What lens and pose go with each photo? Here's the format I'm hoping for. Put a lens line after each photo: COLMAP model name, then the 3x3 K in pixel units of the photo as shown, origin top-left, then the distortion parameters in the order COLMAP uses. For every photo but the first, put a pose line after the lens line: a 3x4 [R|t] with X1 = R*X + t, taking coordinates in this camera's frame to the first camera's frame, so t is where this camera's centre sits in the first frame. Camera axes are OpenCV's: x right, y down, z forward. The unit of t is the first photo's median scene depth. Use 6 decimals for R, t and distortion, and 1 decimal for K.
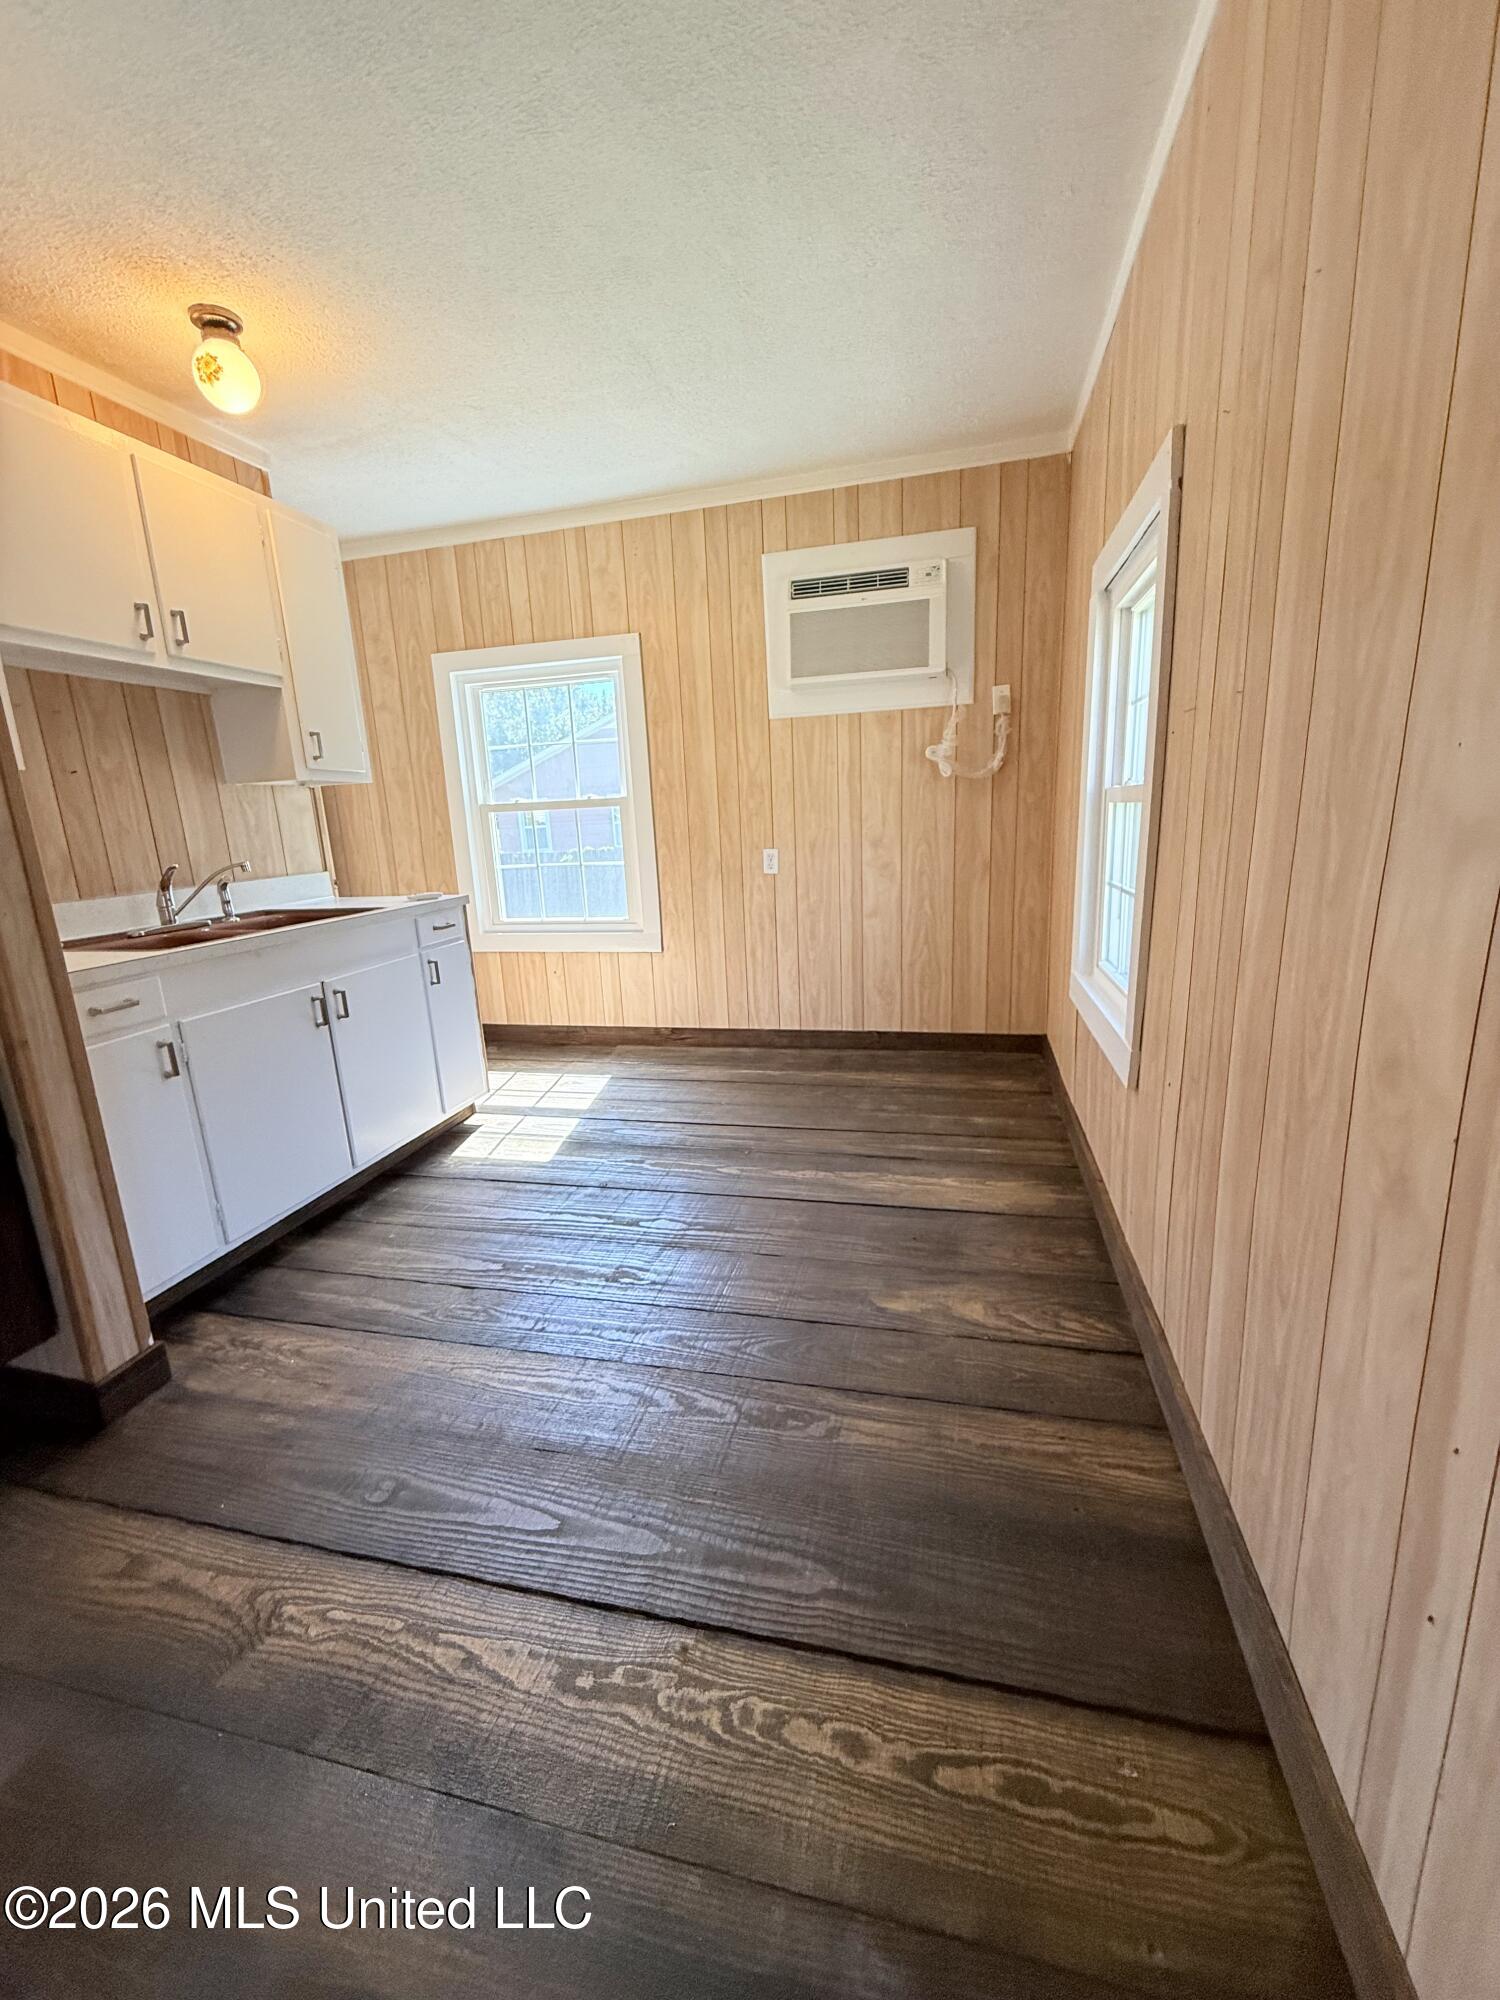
lens RADIAL K [[799.5, 0, 750.0], [0, 799.5, 1000.0], [0, 0, 1]] dist [0.000105, -0.000034]
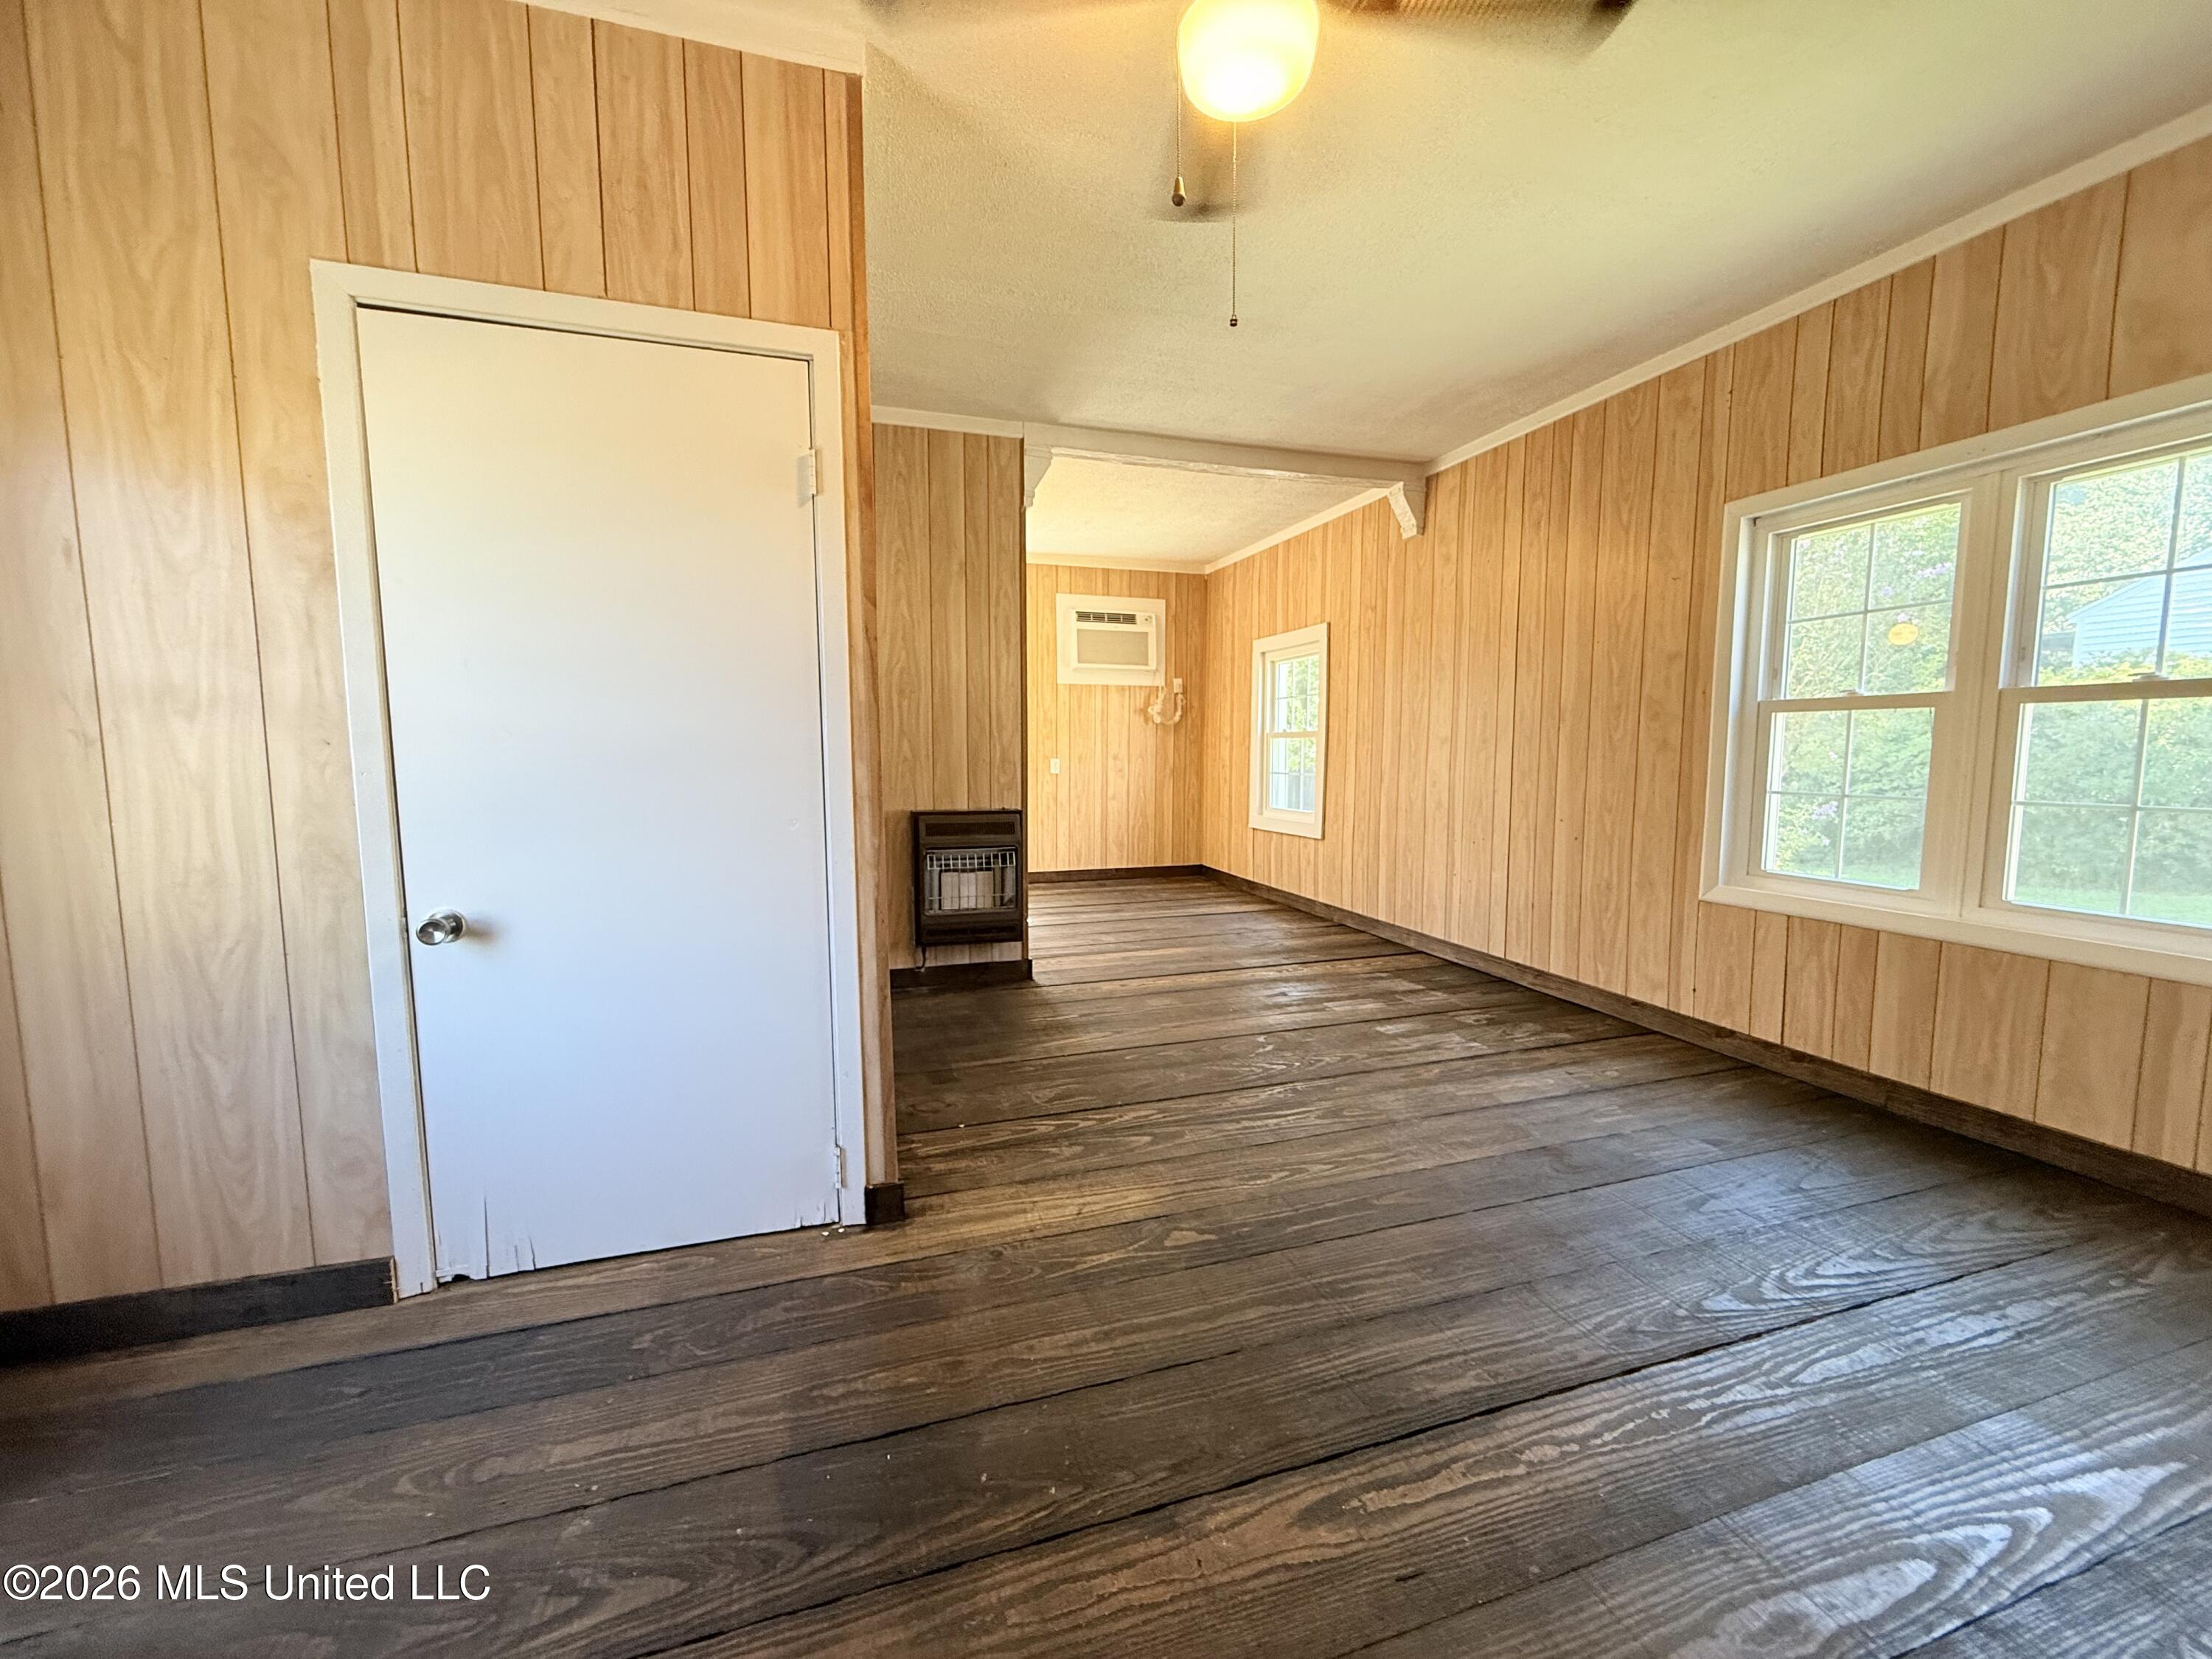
lens RADIAL K [[884.3, 0, 1099.6], [0, 884.3, 830.4], [0, 0, 1]] dist [0.000105, -0.000034]
pose [[0.845267, -0.001723, 0.534341, -0.977271], [0.082300, 0.988482, -0.127002, 0.219544], [-0.527968, 0.151327, 0.835673, -0.615993]]
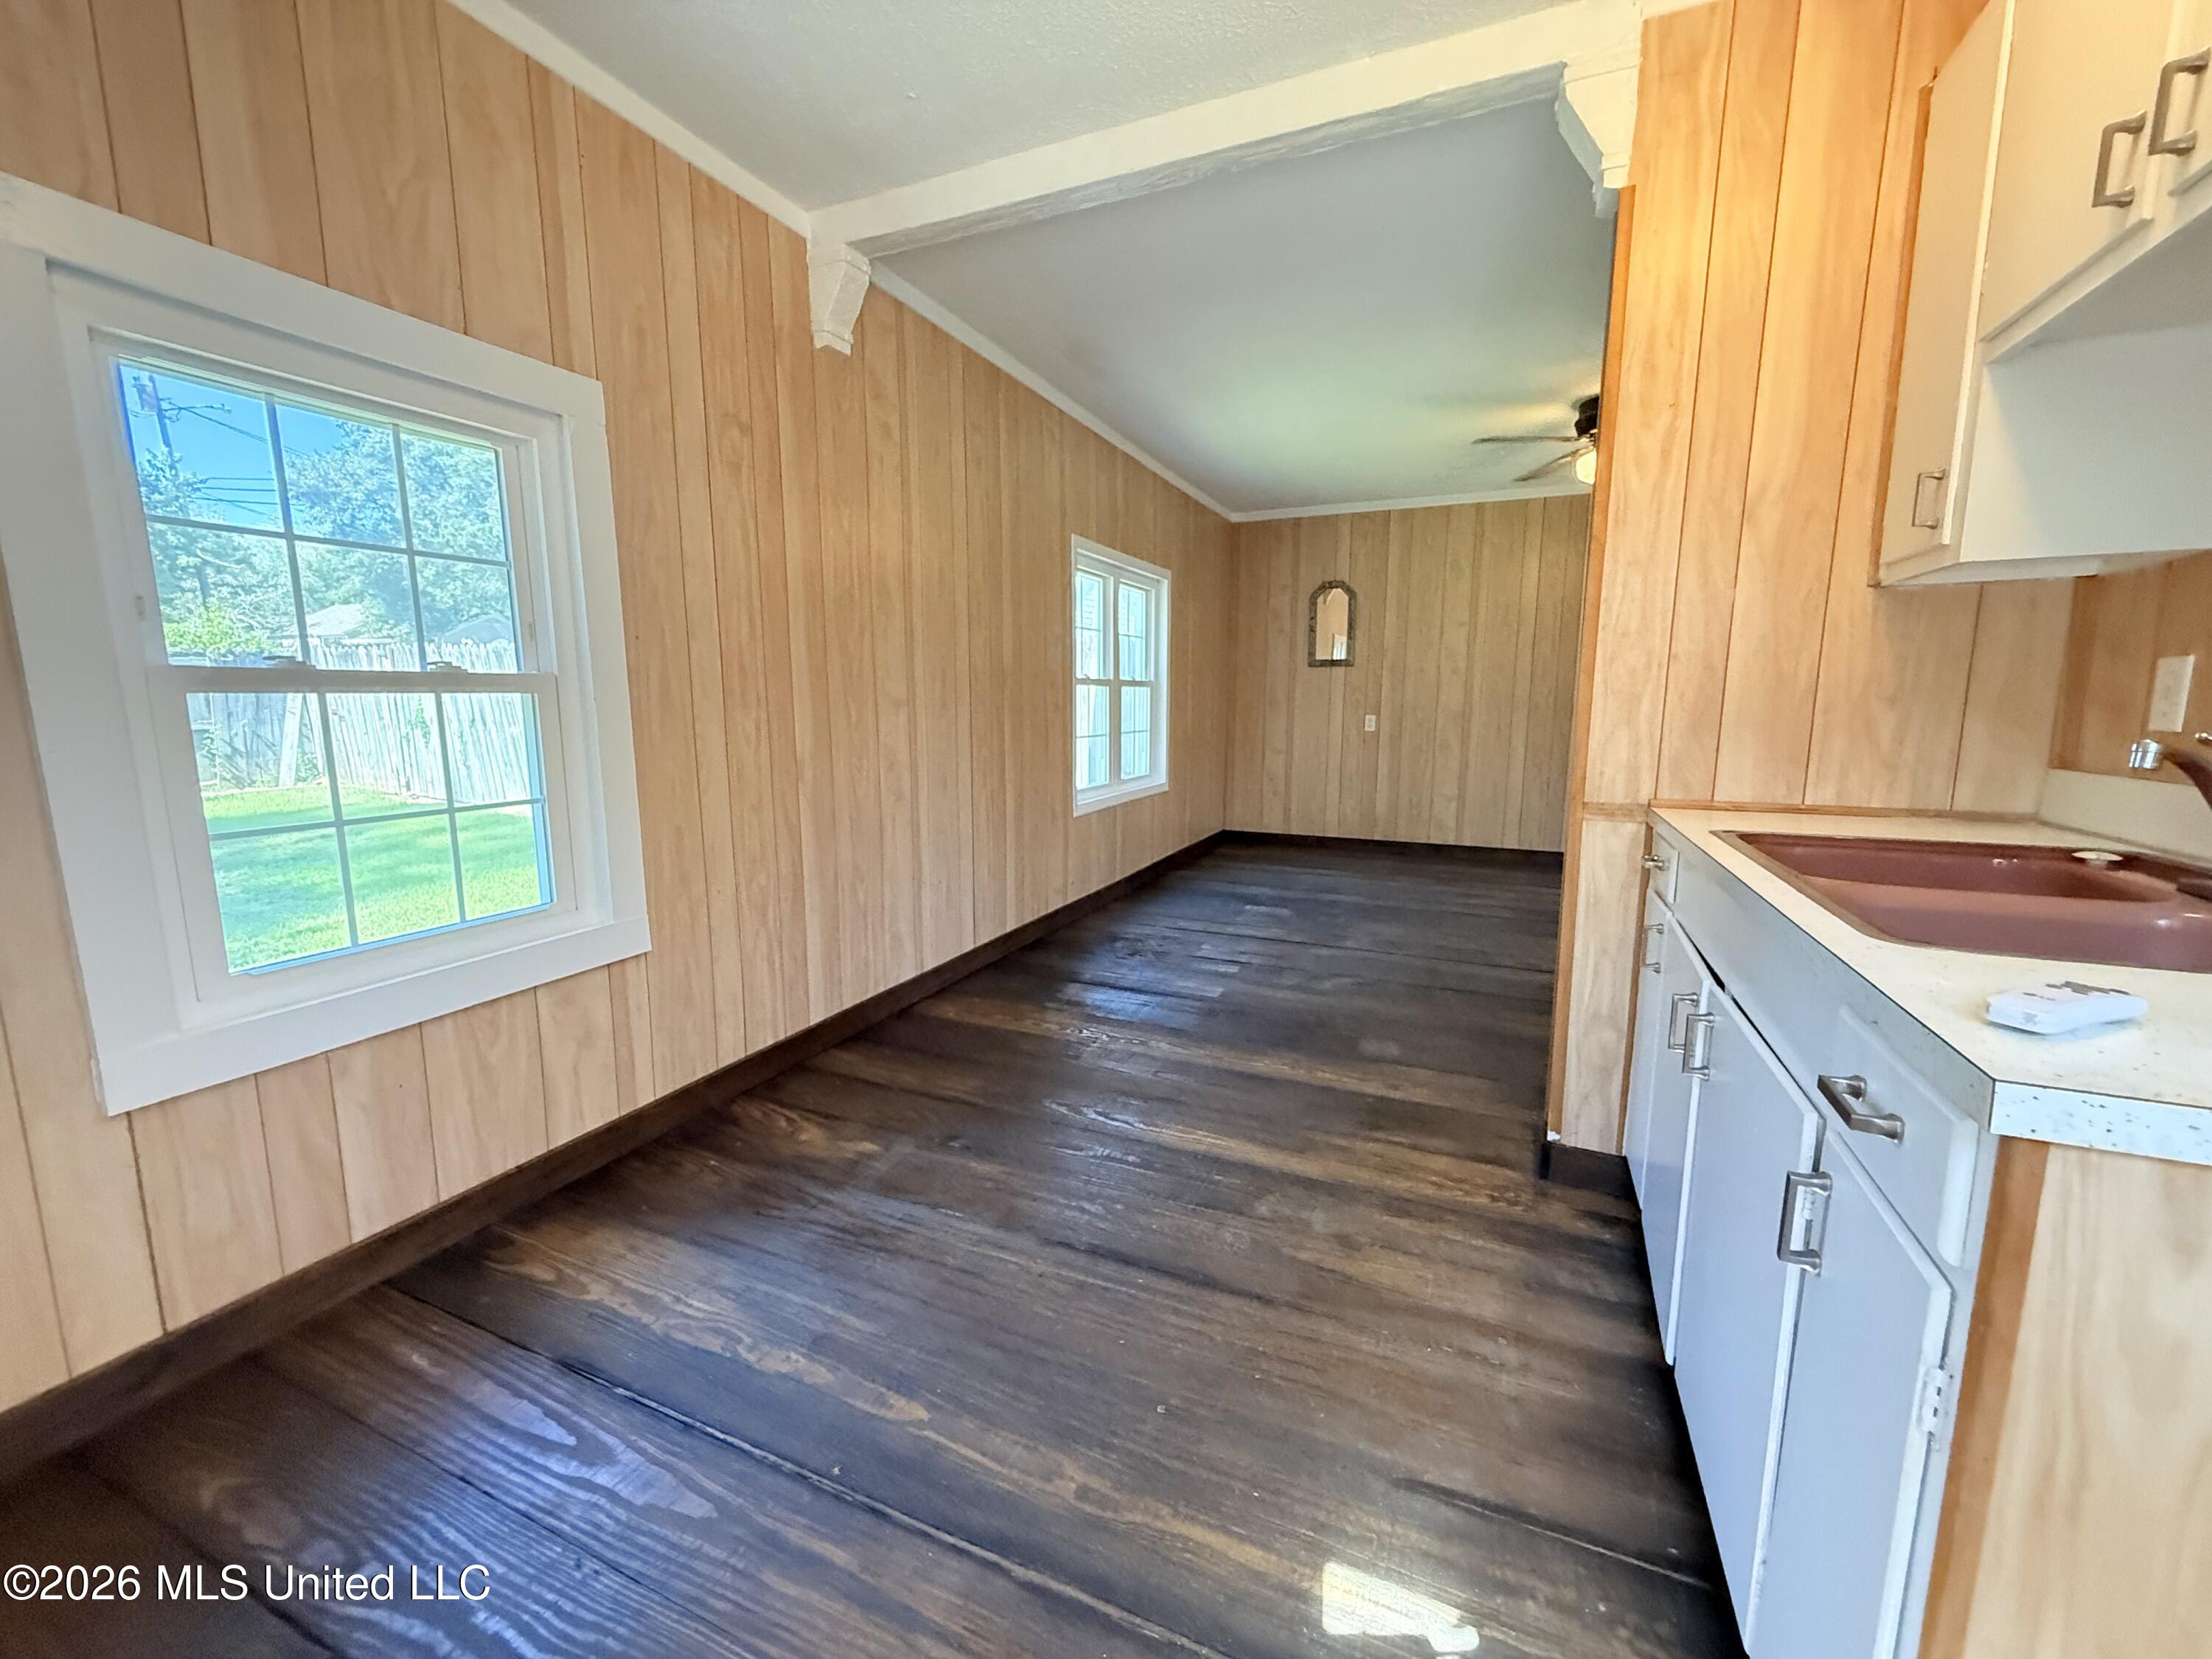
lens RADIAL K [[884.3, 0, 1099.6], [0, 884.3, 830.4], [0, 0, 1]] dist [0.000105, -0.000034]
pose [[-0.984707, 0.020292, 0.173036, -0.190396], [0.082690, 0.928634, 0.361666, -0.235099], [-0.153348, 0.370443, -0.916110, 1.073352]]
